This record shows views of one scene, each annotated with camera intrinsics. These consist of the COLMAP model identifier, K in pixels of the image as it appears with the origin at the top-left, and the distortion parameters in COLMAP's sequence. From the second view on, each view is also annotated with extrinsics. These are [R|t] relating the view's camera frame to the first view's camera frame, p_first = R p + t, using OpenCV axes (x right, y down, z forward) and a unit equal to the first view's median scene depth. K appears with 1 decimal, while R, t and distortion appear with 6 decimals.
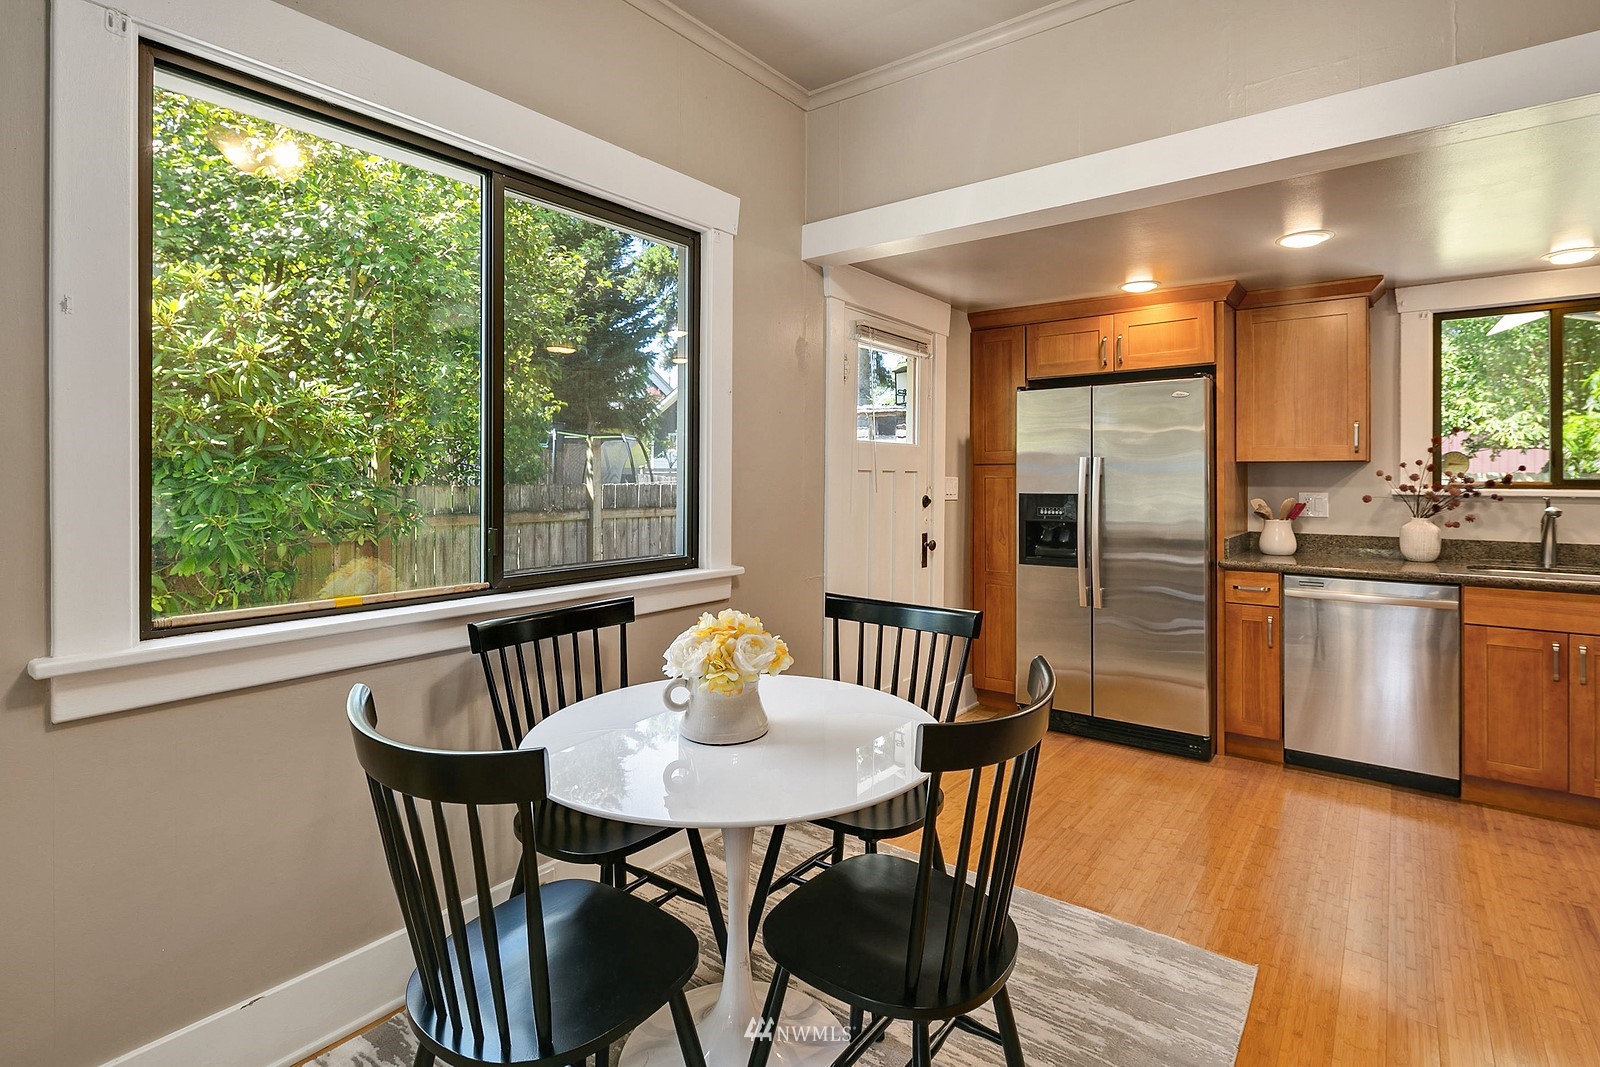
lens RADIAL K [[779.9, 0, 803.5], [0, 779.9, 474.3], [0, 0, 1]] dist [-0.000270, -0.001338]
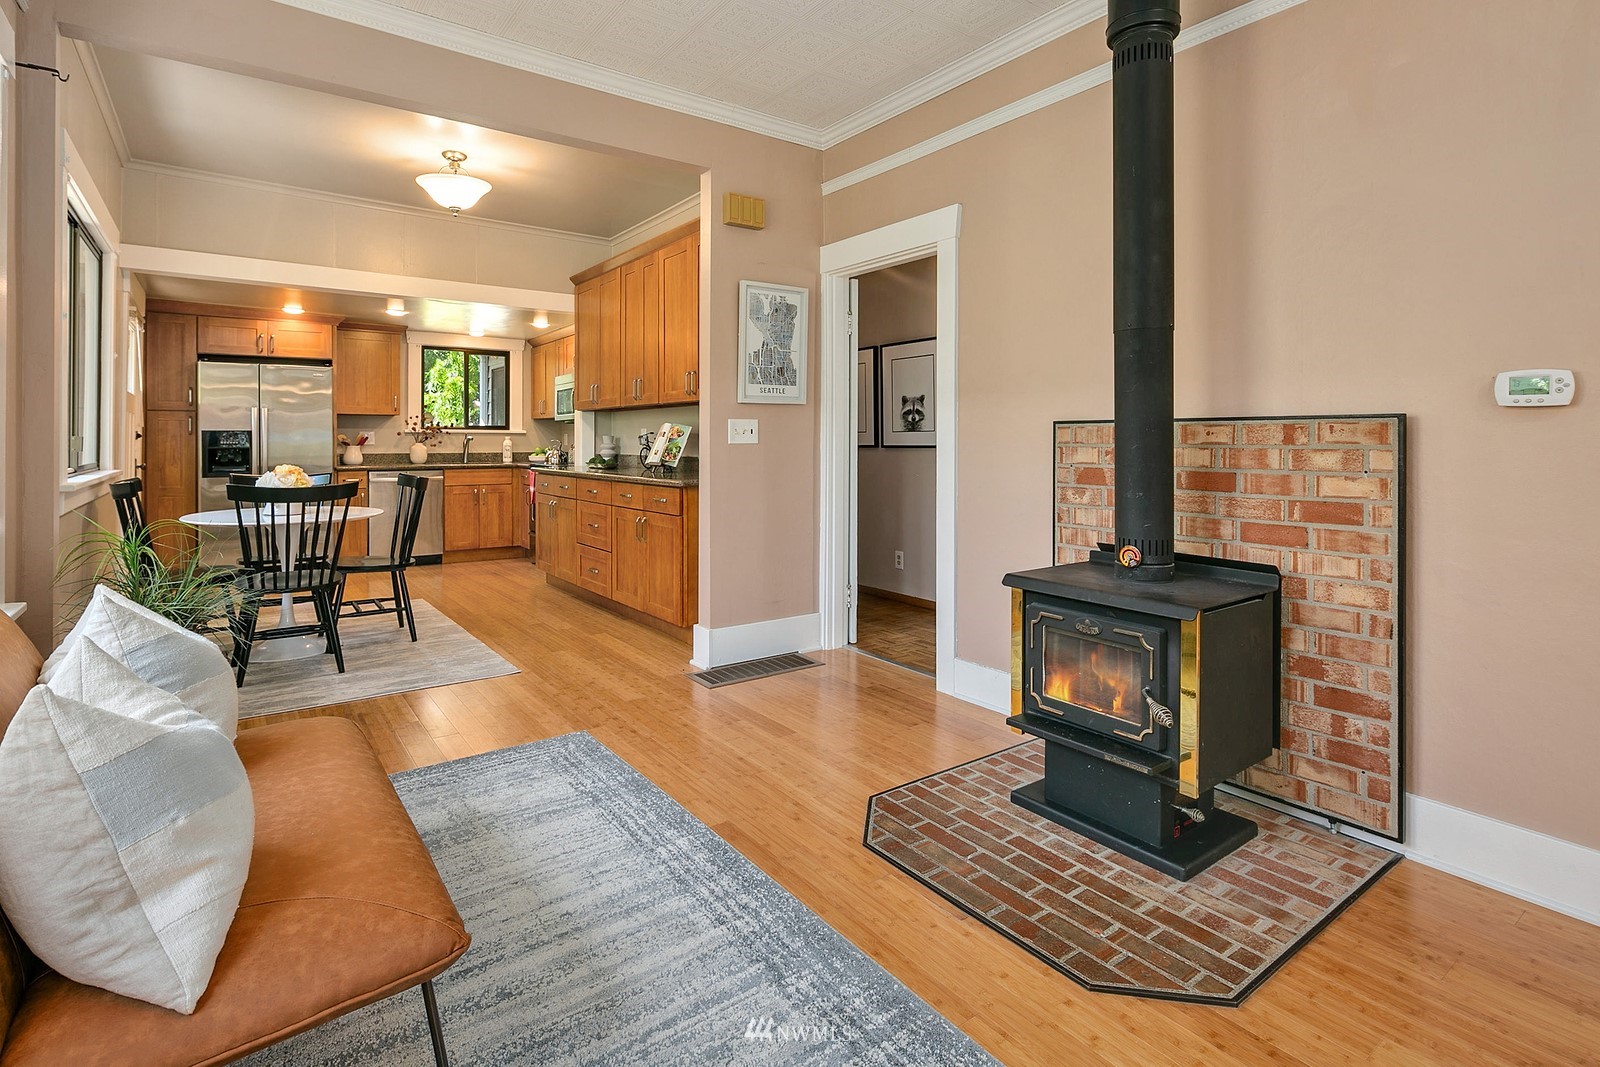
lens RADIAL K [[788.7, 0, 806.4], [0, 788.7, 439.6], [0, 0, 1]] dist [0.002946, 0.000102]
pose [[0.278079, 0.000273, 0.960558, -0.957052], [-0.002681, 0.999996, 0.000492, 0.042413], [-0.960554, -0.002712, 0.278079, -0.592375]]
